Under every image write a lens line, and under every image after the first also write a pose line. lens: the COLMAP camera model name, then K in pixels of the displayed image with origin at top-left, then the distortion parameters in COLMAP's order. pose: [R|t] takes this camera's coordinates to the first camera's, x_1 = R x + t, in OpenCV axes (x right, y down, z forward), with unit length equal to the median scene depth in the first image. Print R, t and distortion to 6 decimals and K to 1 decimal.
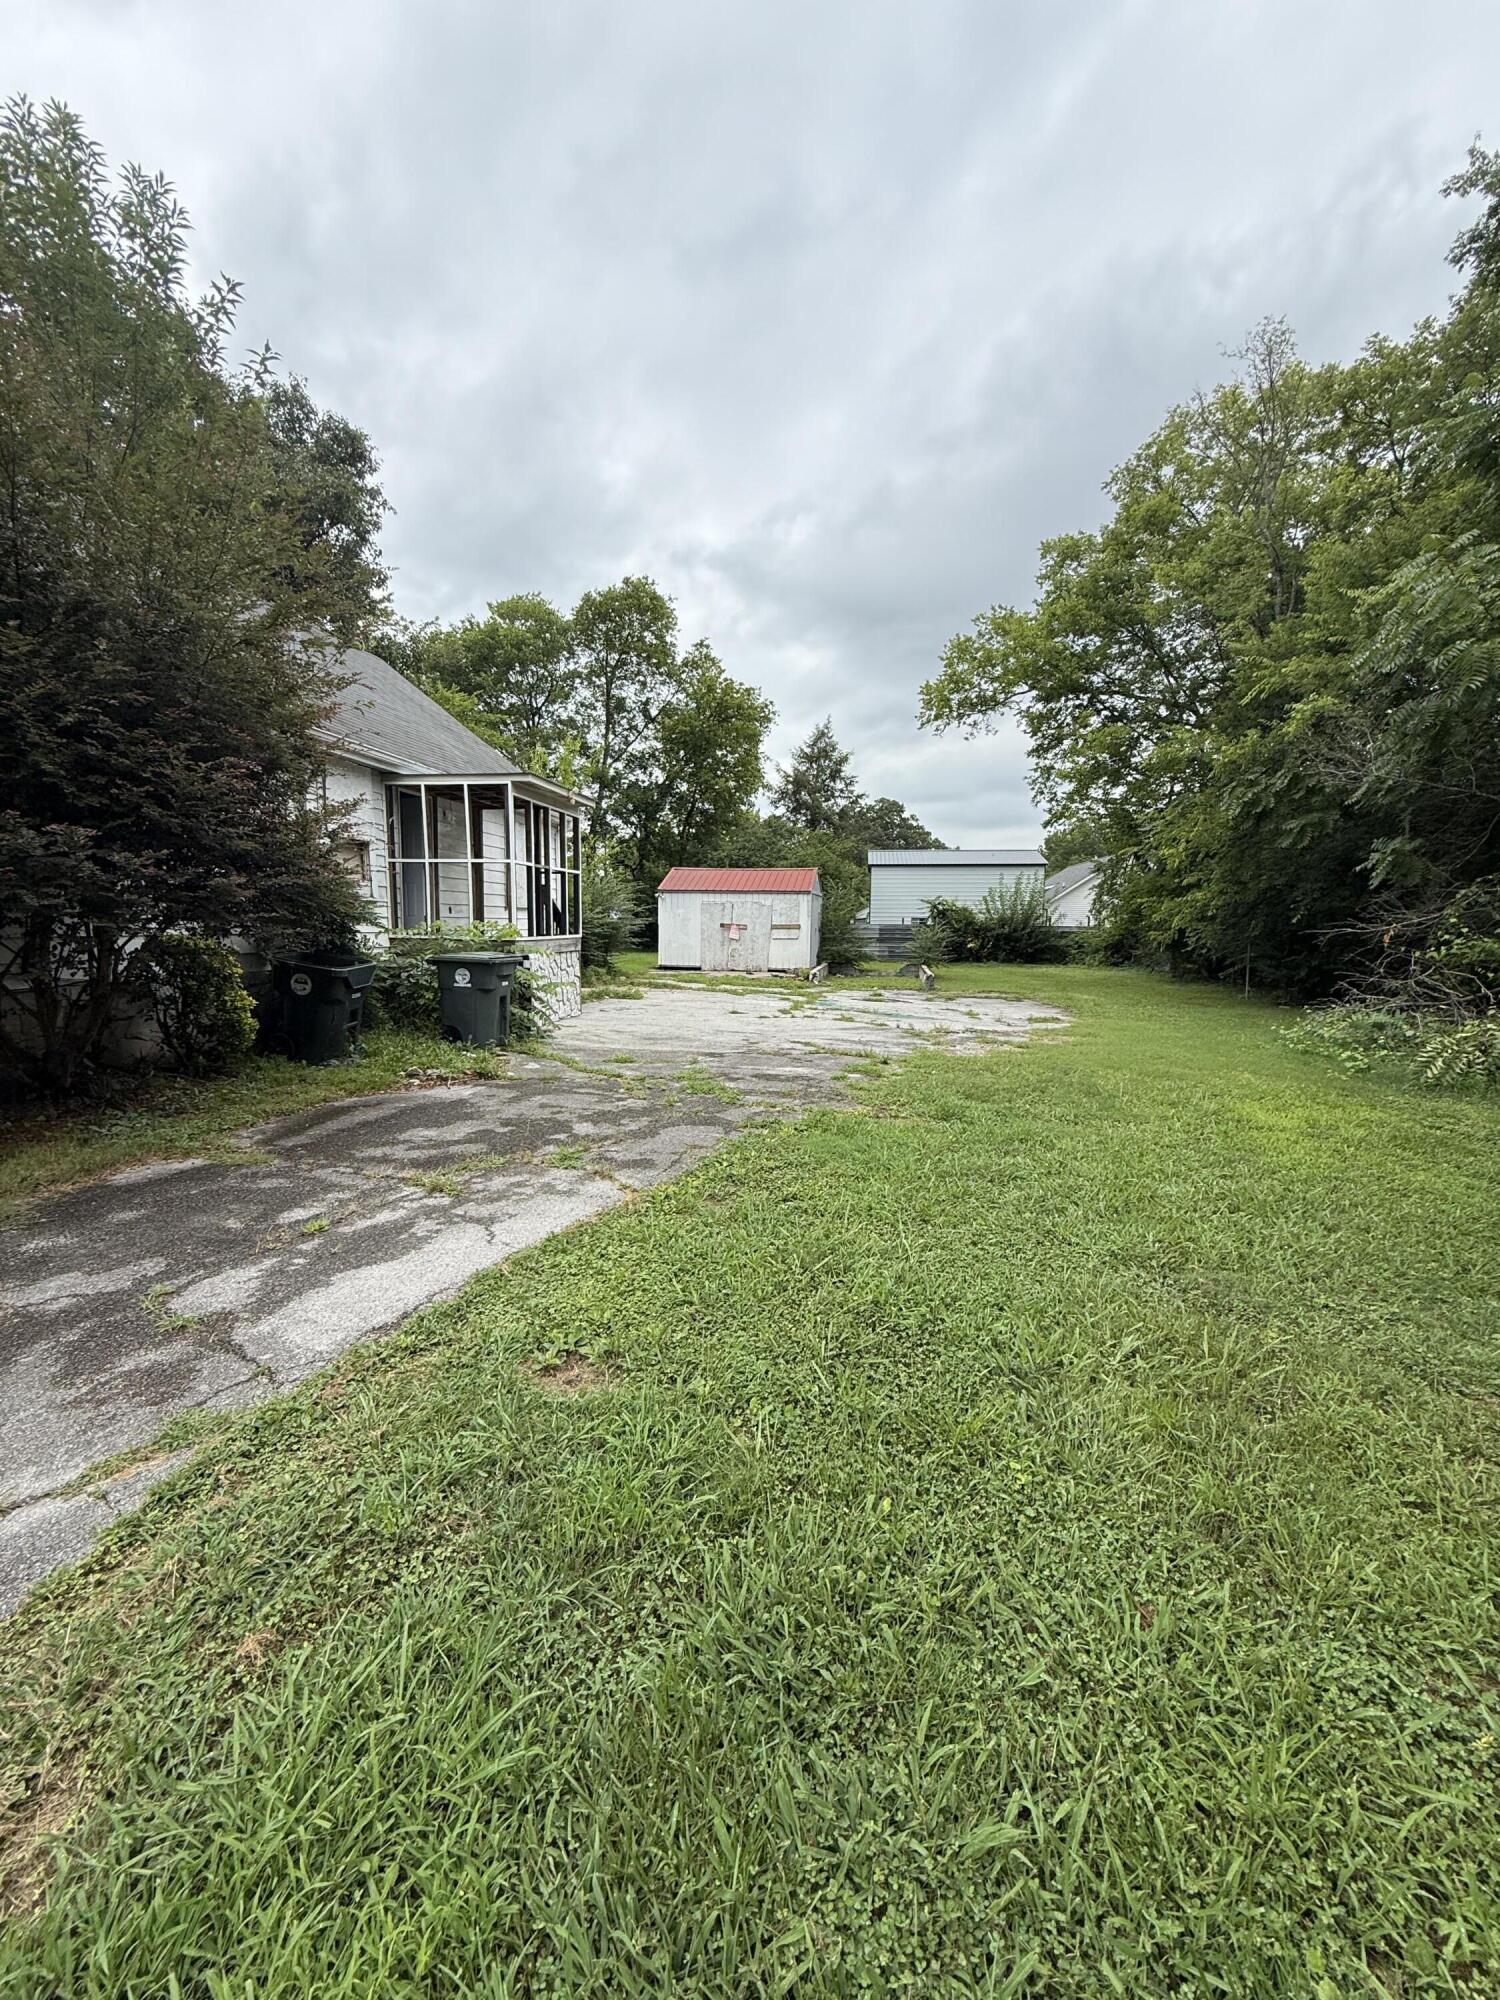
lens RADIAL K [[797.9, 0, 737.7], [0, 797.9, 993.3], [0, 0, 1]] dist [-0.002234, 0.000020]
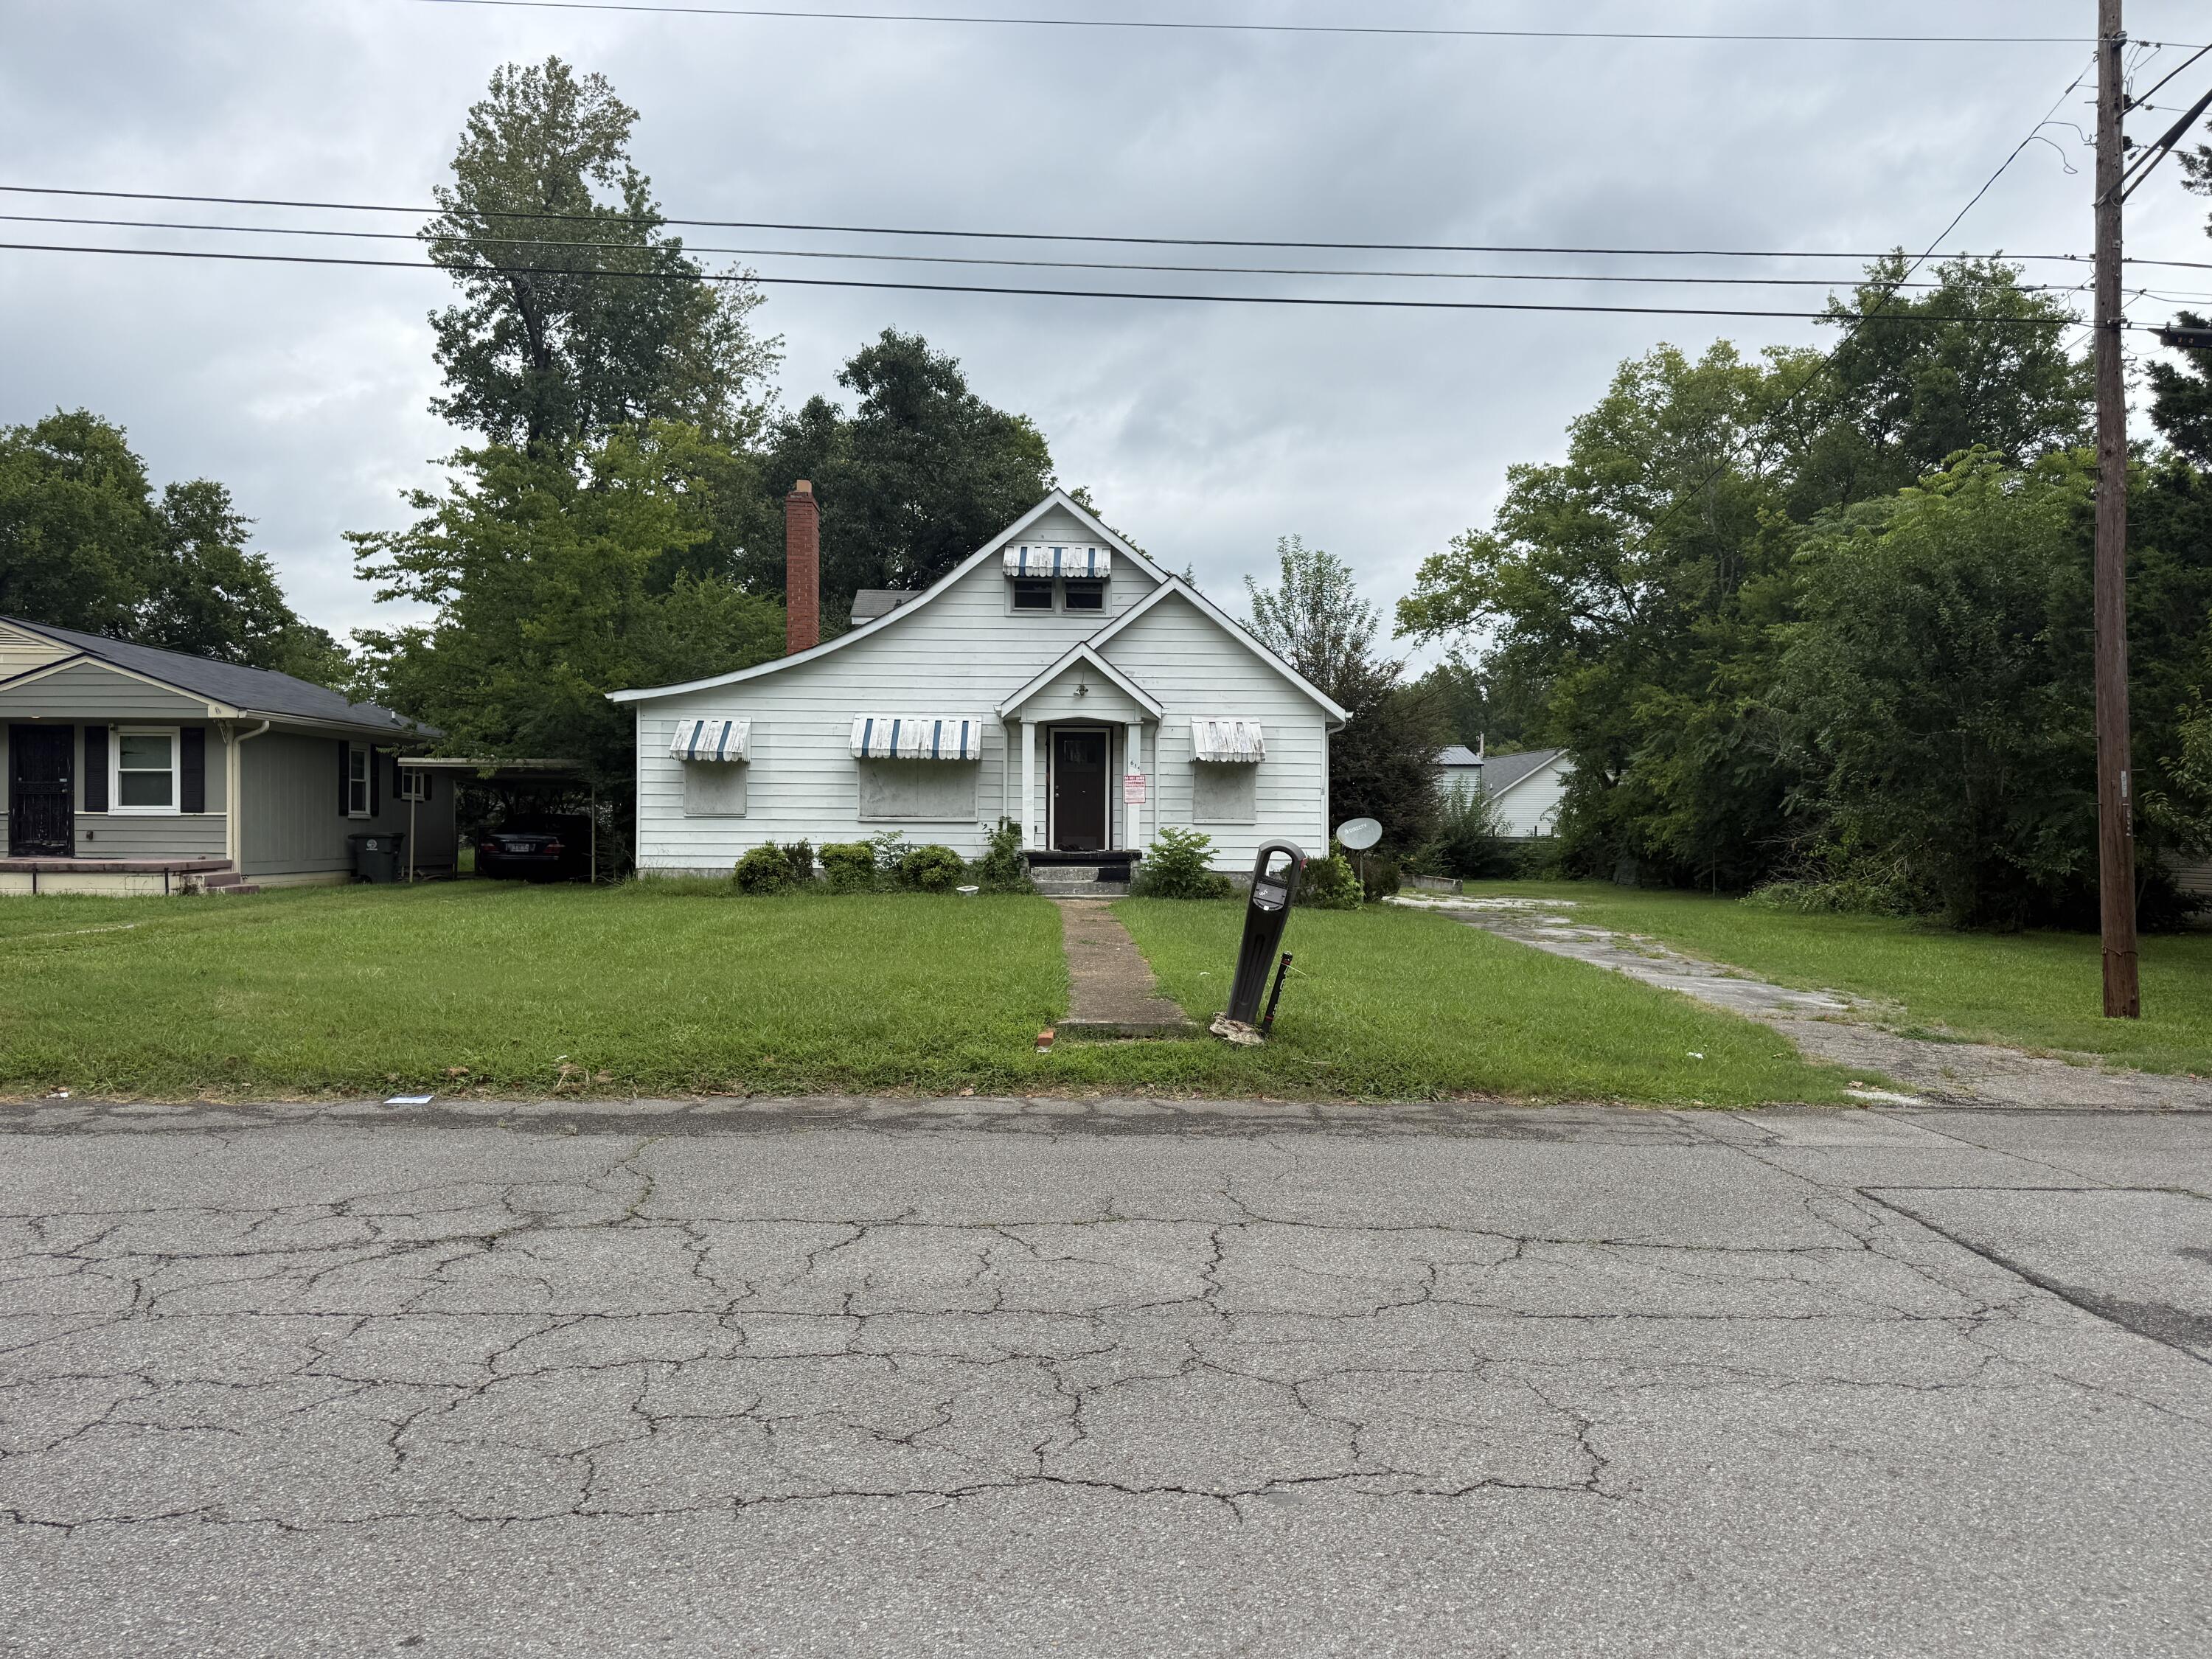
lens RADIAL K [[1534.1, 0, 1106.7], [0, 1534.1, 822.1], [0, 0, 1]] dist [0.033098, -0.003985]
pose [[0.977512, -0.000923, 0.210876, -0.607183], [0.020195, 0.995804, -0.089257, 0.066447], [-0.209908, 0.091508, 0.973429, -0.878609]]
